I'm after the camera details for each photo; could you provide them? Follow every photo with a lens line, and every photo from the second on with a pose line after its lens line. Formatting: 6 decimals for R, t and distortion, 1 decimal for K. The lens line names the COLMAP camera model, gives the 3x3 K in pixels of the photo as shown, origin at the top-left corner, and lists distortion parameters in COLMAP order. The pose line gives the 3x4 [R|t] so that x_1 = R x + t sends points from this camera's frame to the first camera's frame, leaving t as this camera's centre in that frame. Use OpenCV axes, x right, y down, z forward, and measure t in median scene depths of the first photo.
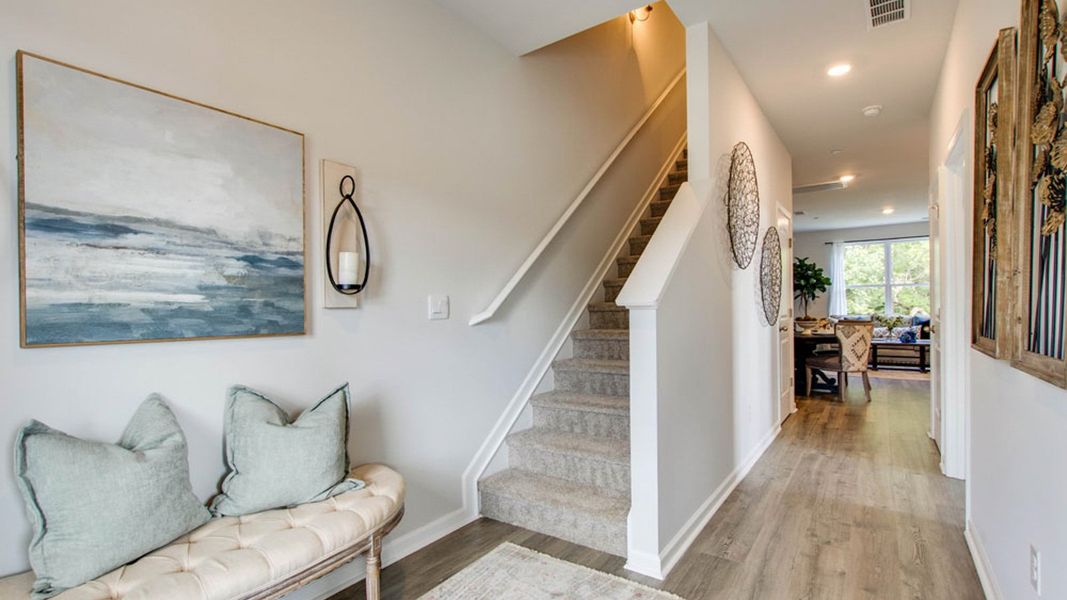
lens RADIAL K [[489.8, 0, 535.7], [0, 489.8, 311.4], [0, 0, 1]] dist [-0.016138, 0.004043]
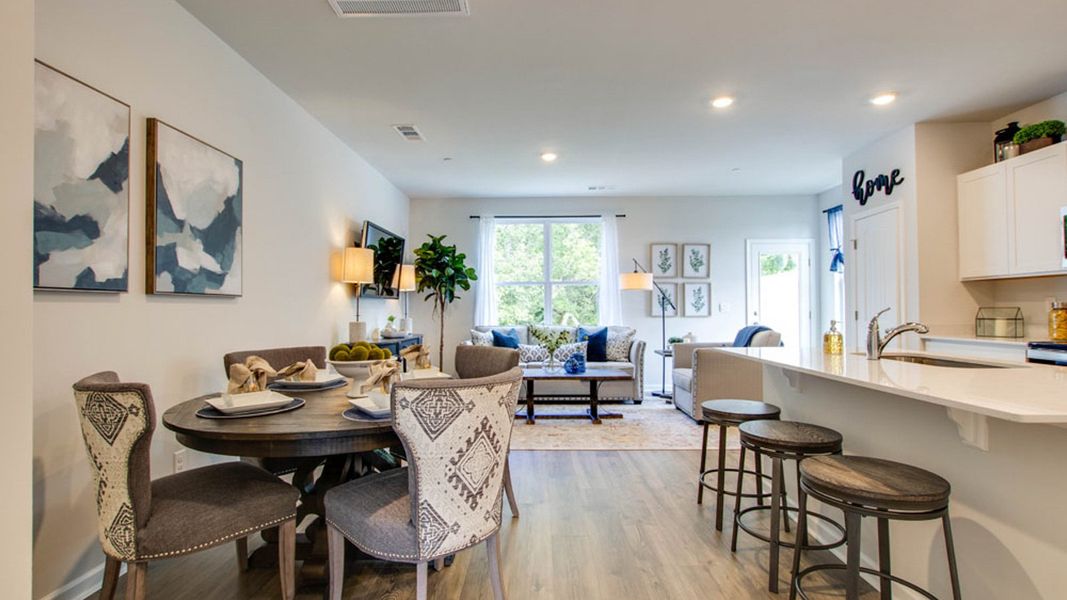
lens RADIAL K [[489.8, 0, 526.3], [0, 489.8, 305.0], [0, 0, 1]] dist [-0.016138, 0.004043]
pose [[0.830761, 0.016923, 0.556373, 0.274120], [-0.006223, 0.999758, -0.021117, -0.006290], [-0.556595, 0.014081, 0.830665, 0.385554]]
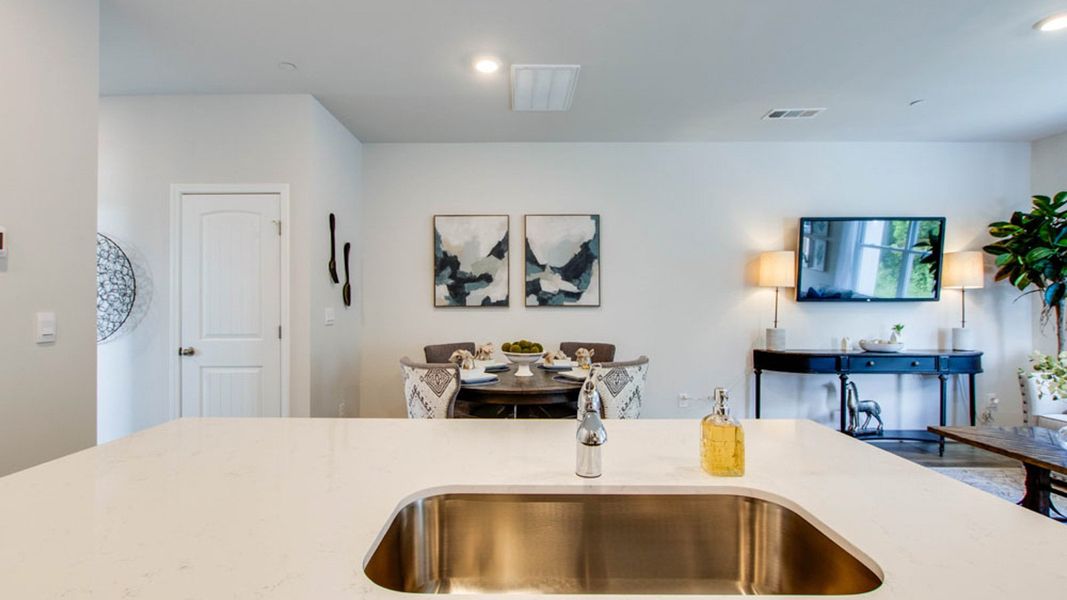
lens RADIAL K [[489.8, 0, 522.0], [0, 489.8, 299.2], [0, 0, 1]] dist [-0.016138, 0.004043]
pose [[0.567034, 0.010186, -0.823631, 0.591514], [-0.011678, 0.999922, 0.004326, -0.022414], [0.823612, 0.007165, 0.567109, 0.416563]]
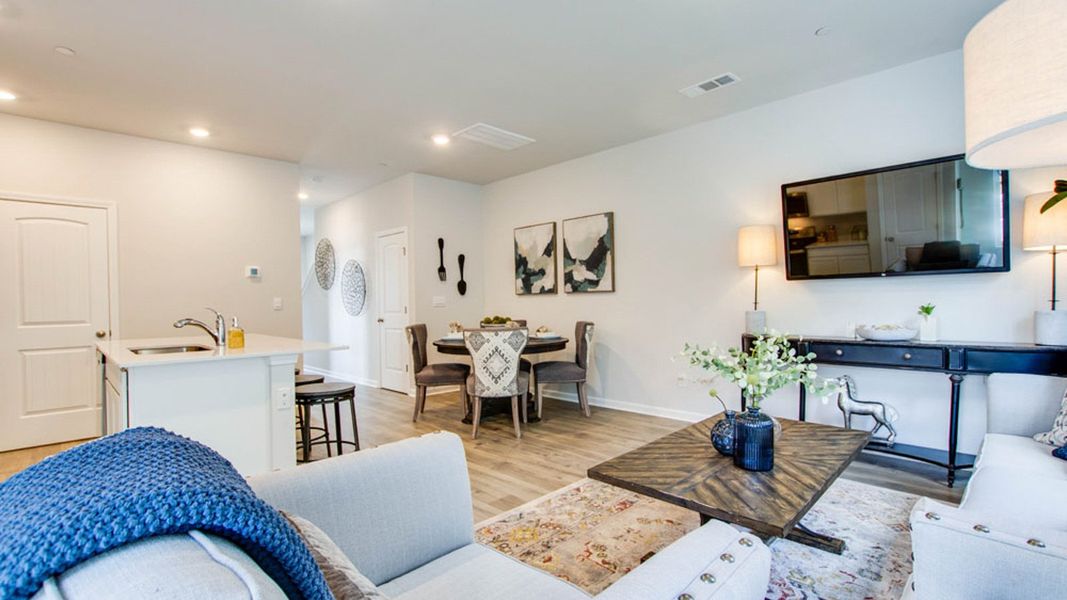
lens RADIAL K [[489.8, 0, 530.9], [0, 489.8, 297.7], [0, 0, 1]] dist [-0.016138, 0.004043]
pose [[-0.180340, 0.013729, -0.983509, 0.768435], [0.017493, 0.999789, 0.010749, -0.015852], [0.983449, -0.015266, -0.180542, 0.708057]]
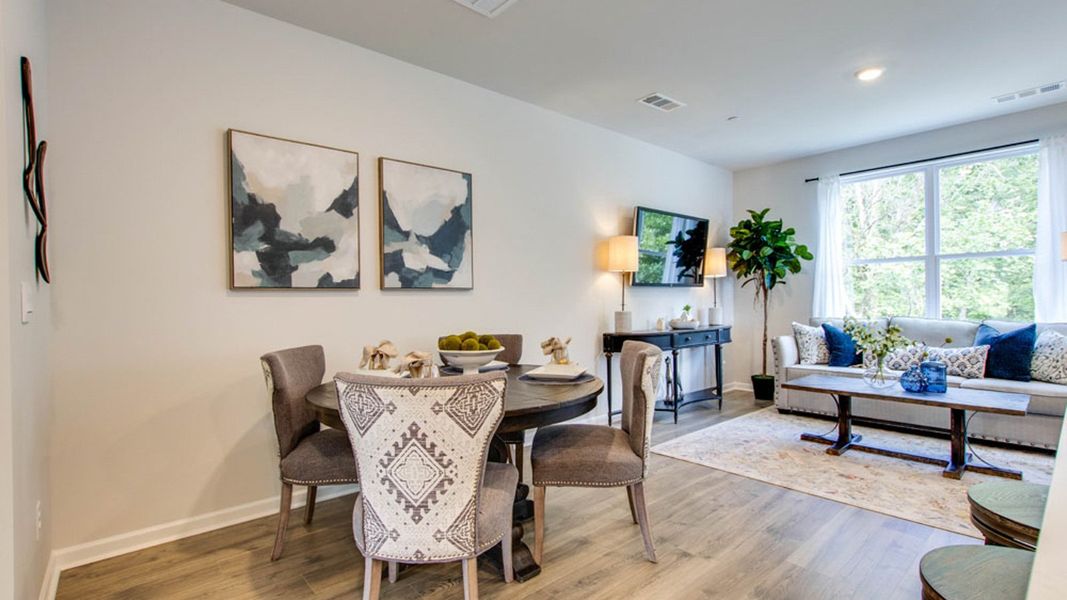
lens RADIAL K [[489.8, 0, 532.3], [0, 489.8, 302.5], [0, 0, 1]] dist [-0.016138, 0.004043]
pose [[0.972247, 0.003898, -0.233925, 0.406956], [-0.003209, 0.999989, 0.003325, -0.008243], [0.233935, -0.002482, 0.972249, 0.395889]]
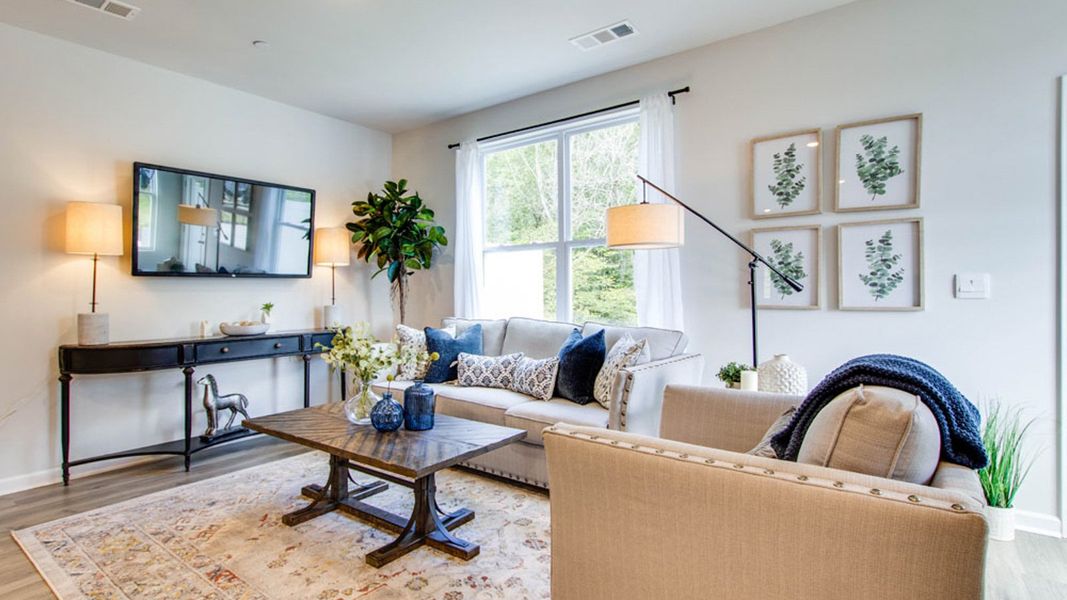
lens RADIAL K [[519.0, 0, 524.5], [0, 519.0, 296.7], [0, 0, 1]] dist [0.001895, 0.000617]
pose [[0.999560, 0.008133, -0.028513, 0.635847], [-0.007893, 0.999933, 0.008510, -0.013245], [0.028580, -0.008281, 0.999557, 0.521495]]
